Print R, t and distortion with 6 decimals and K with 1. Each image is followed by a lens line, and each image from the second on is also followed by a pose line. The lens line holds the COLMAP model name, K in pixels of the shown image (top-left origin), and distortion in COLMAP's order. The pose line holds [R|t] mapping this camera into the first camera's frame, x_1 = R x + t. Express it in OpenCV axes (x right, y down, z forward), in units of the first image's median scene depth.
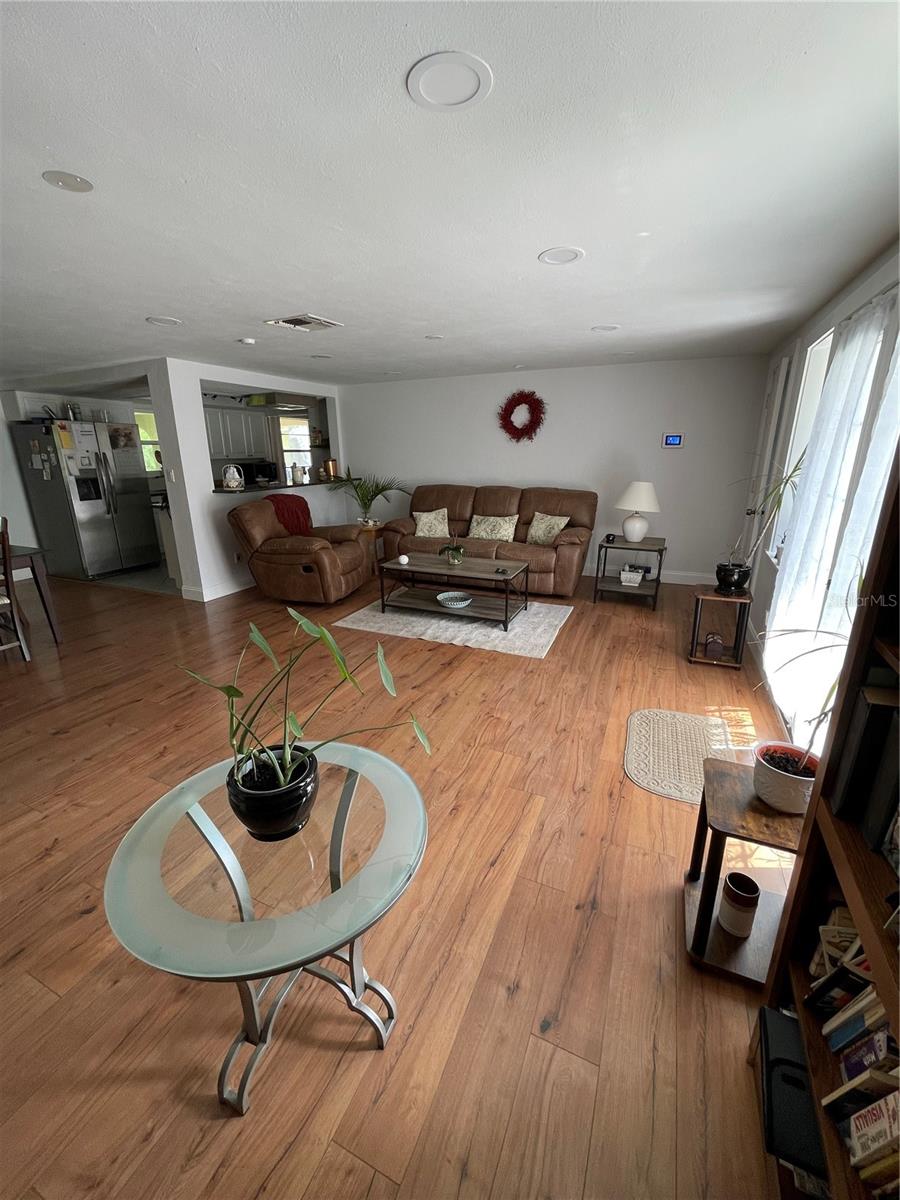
lens RADIAL K [[483.8, 0, 446.3], [0, 483.8, 598.5], [0, 0, 1]] dist [-0.001566, 0.000039]
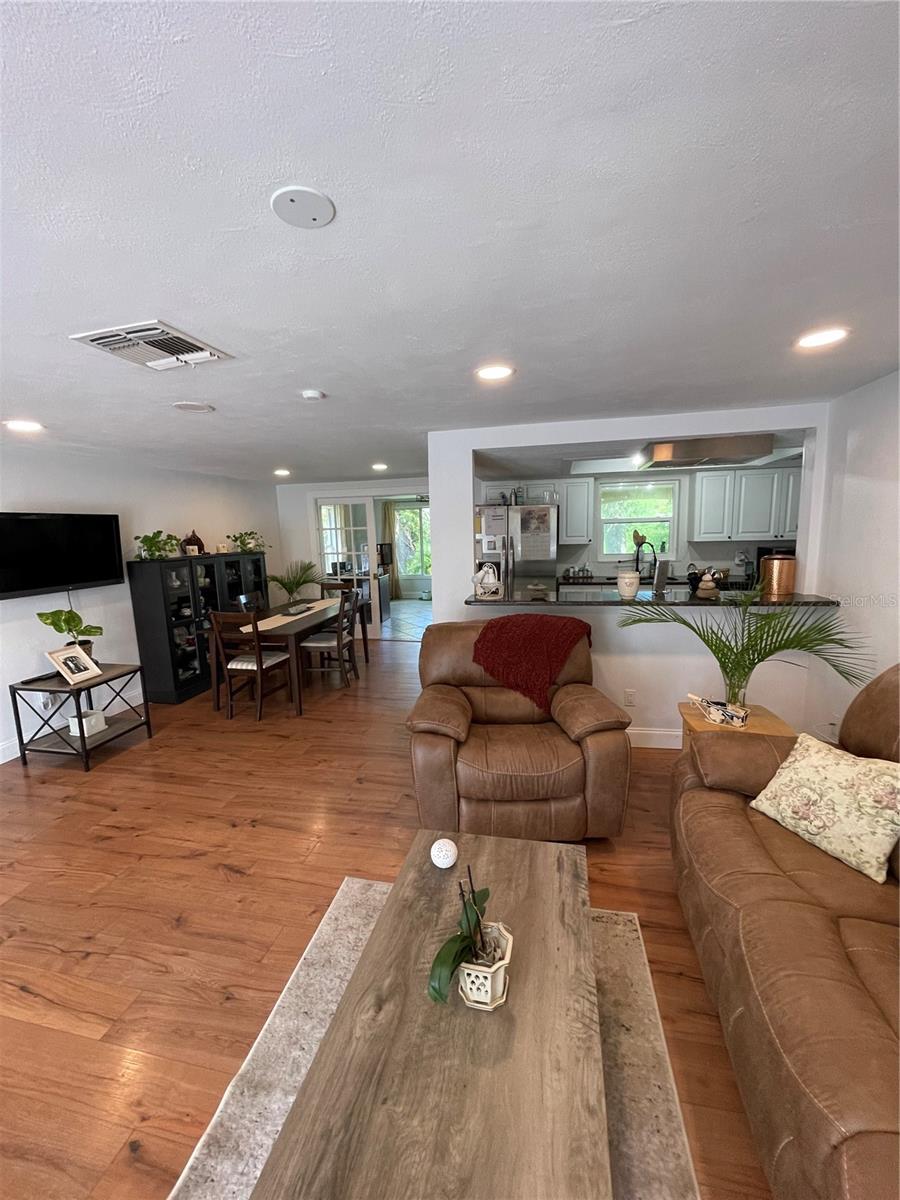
lens RADIAL K [[484.5, 0, 446.4], [0, 484.5, 598.4], [0, 0, 1]] dist [-0.004116, 0.000178]
pose [[0.206252, 0.148507, -0.967164, 0.317941], [-0.262930, 0.960475, 0.091409, -0.397123], [0.942512, 0.235443, 0.237147, 1.138636]]
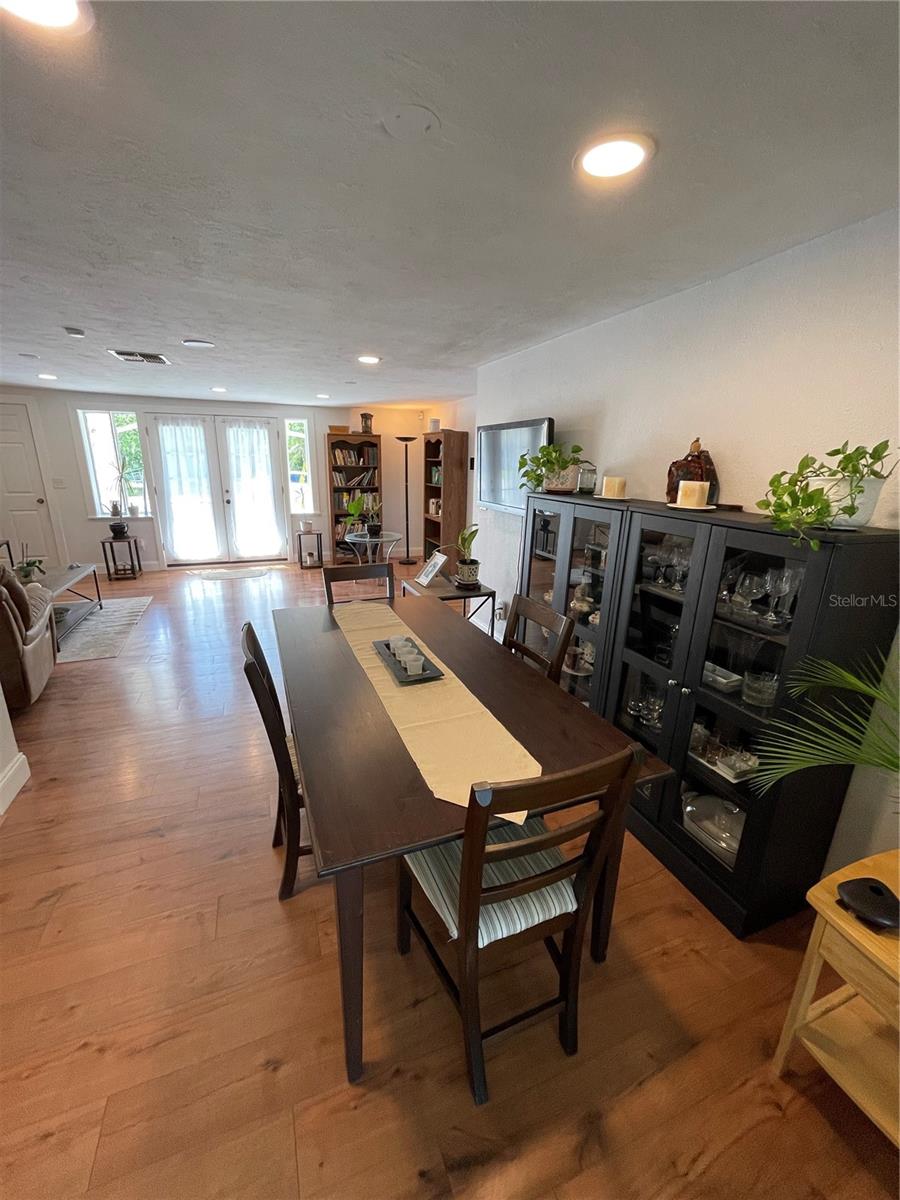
lens RADIAL K [[481.0, 0, 450.0], [0, 481.0, 600.0], [0, 0, 1]] dist [-0.015828, -0.000599]
pose [[-0.722207, -0.197328, 0.662932, -1.570092], [0.191178, 0.864156, 0.465495, -0.413871], [-0.664732, 0.462921, -0.586375, 1.331224]]
